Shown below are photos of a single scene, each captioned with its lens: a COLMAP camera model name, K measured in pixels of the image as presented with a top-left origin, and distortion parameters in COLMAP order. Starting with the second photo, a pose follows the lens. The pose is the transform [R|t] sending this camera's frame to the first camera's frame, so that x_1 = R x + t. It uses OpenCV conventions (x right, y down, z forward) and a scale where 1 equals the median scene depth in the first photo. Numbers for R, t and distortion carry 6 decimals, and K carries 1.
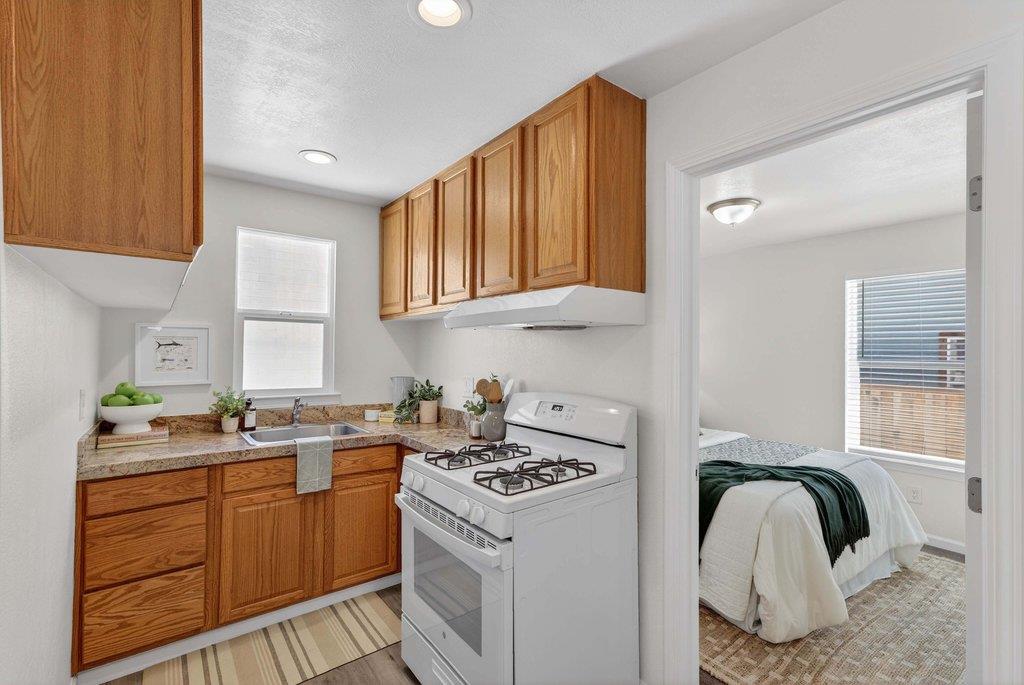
lens RADIAL K [[451.7, 0, 509.1], [0, 451.7, 349.8], [0, 0, 1]] dist [0.011597, 0.000318]
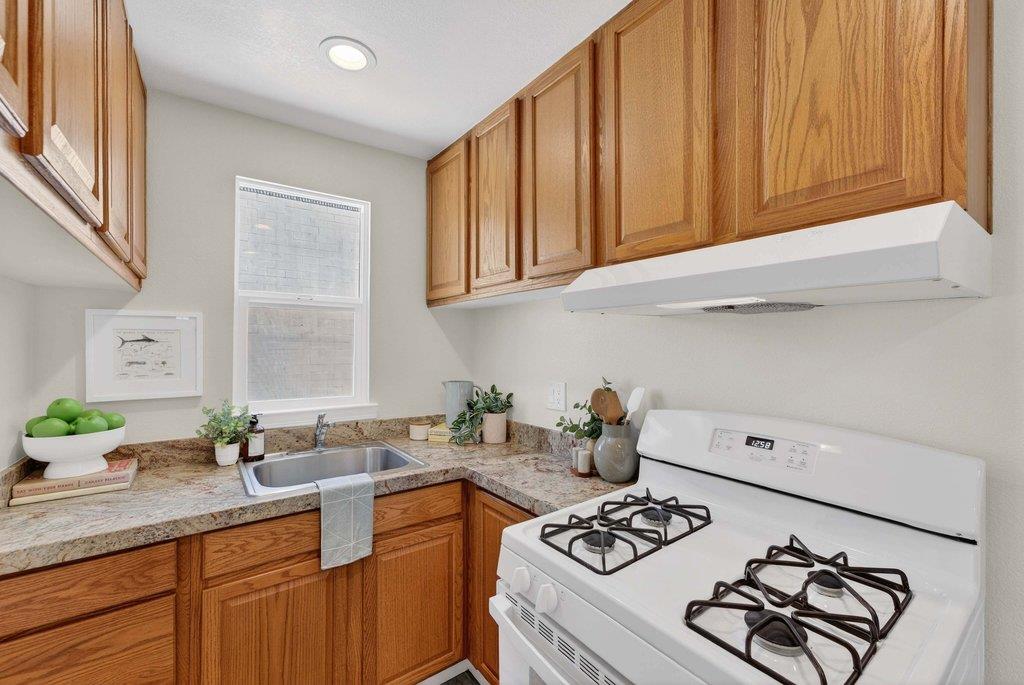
lens RADIAL K [[417.9, 0, 512.0], [0, 417.9, 342.5], [0, 0, 1]] dist [-0.001408, -0.000419]
pose [[0.999878, -0.008066, -0.013403, -0.170976], [0.008033, 0.999965, -0.002517, -0.002768], [0.013423, 0.002409, 0.999907, 0.375830]]
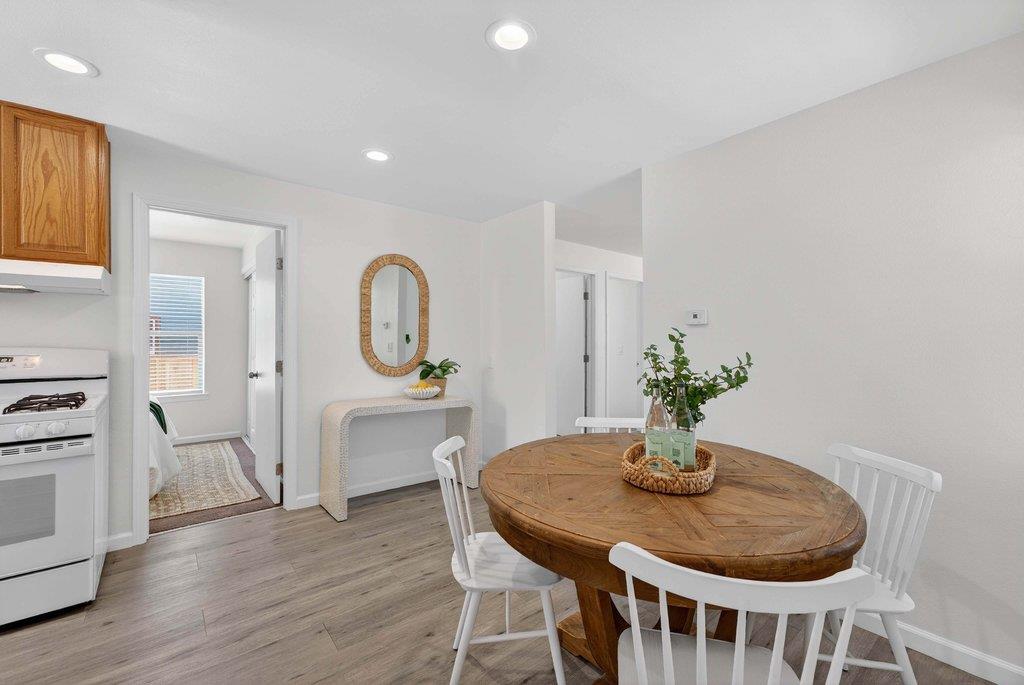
lens RADIAL K [[437.3, 0, 512.0], [0, 437.3, 342.5], [0, 0, 1]] dist [0.000222, 0.000050]
pose [[-0.049679, -0.016408, 0.998630, -0.856290], [0.000121, 0.999865, 0.016435, 0.054942], [-0.998765, 0.000938, -0.049670, -0.169733]]
